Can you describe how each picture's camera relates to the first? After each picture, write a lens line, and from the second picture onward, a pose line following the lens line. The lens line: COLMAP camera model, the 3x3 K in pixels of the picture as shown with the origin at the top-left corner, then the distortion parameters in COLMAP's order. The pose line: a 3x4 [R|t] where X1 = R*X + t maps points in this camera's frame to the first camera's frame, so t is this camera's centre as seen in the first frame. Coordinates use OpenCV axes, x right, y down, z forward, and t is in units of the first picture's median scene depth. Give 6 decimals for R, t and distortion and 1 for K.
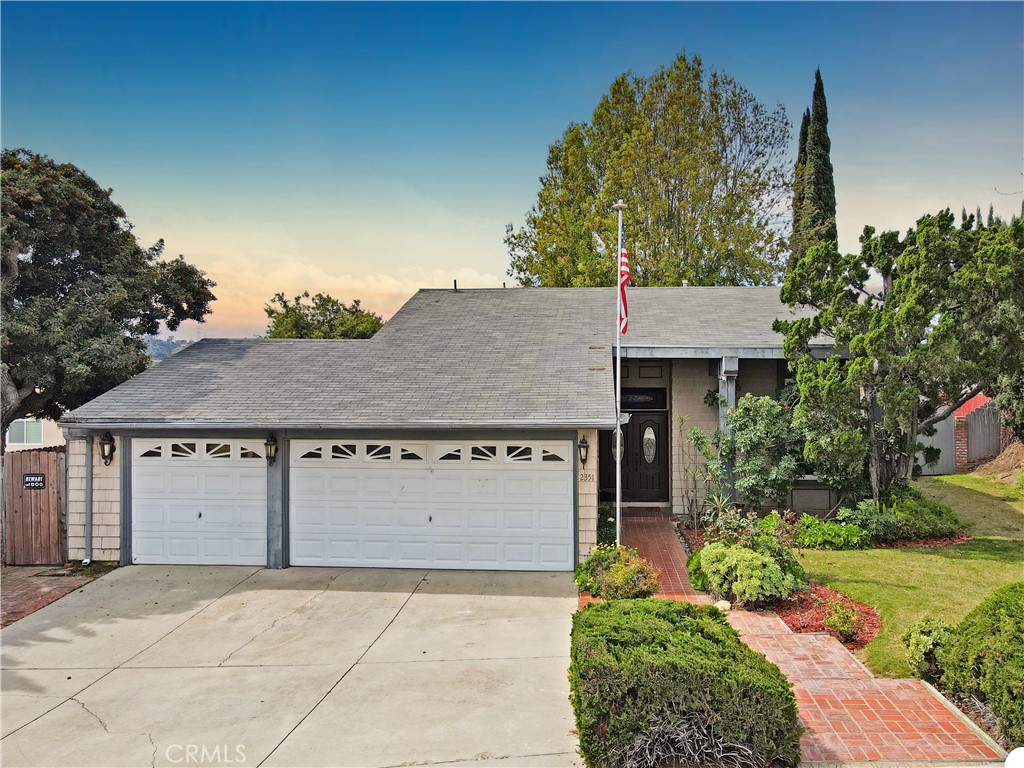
lens RADIAL K [[803.6, 0, 588.6], [0, 803.6, 325.8], [0, 0, 1]] dist [0.000759, 0.011081]
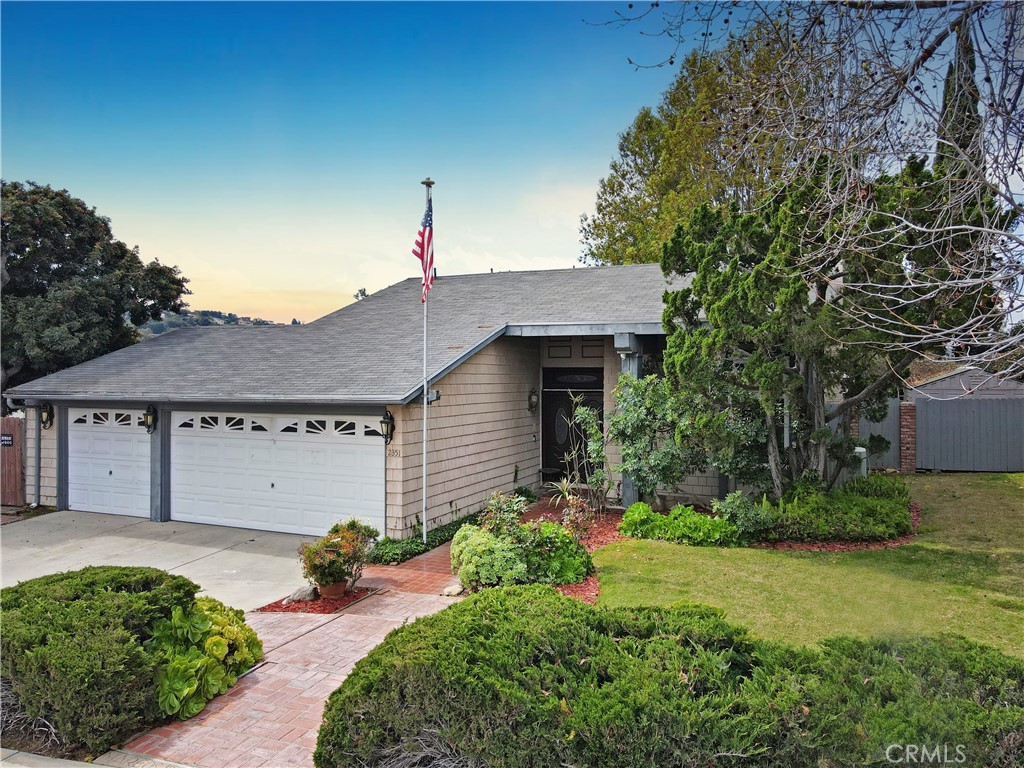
lens RADIAL K [[748.8, 0, 509.6], [0, 748.8, 375.6], [0, 0, 1]] dist [-0.000693, 0.024872]
pose [[0.937427, 0.000452, -0.348181, 0.445766], [0.025092, 0.997311, 0.068851, 0.030833], [0.347276, -0.073279, 0.934895, 0.179452]]
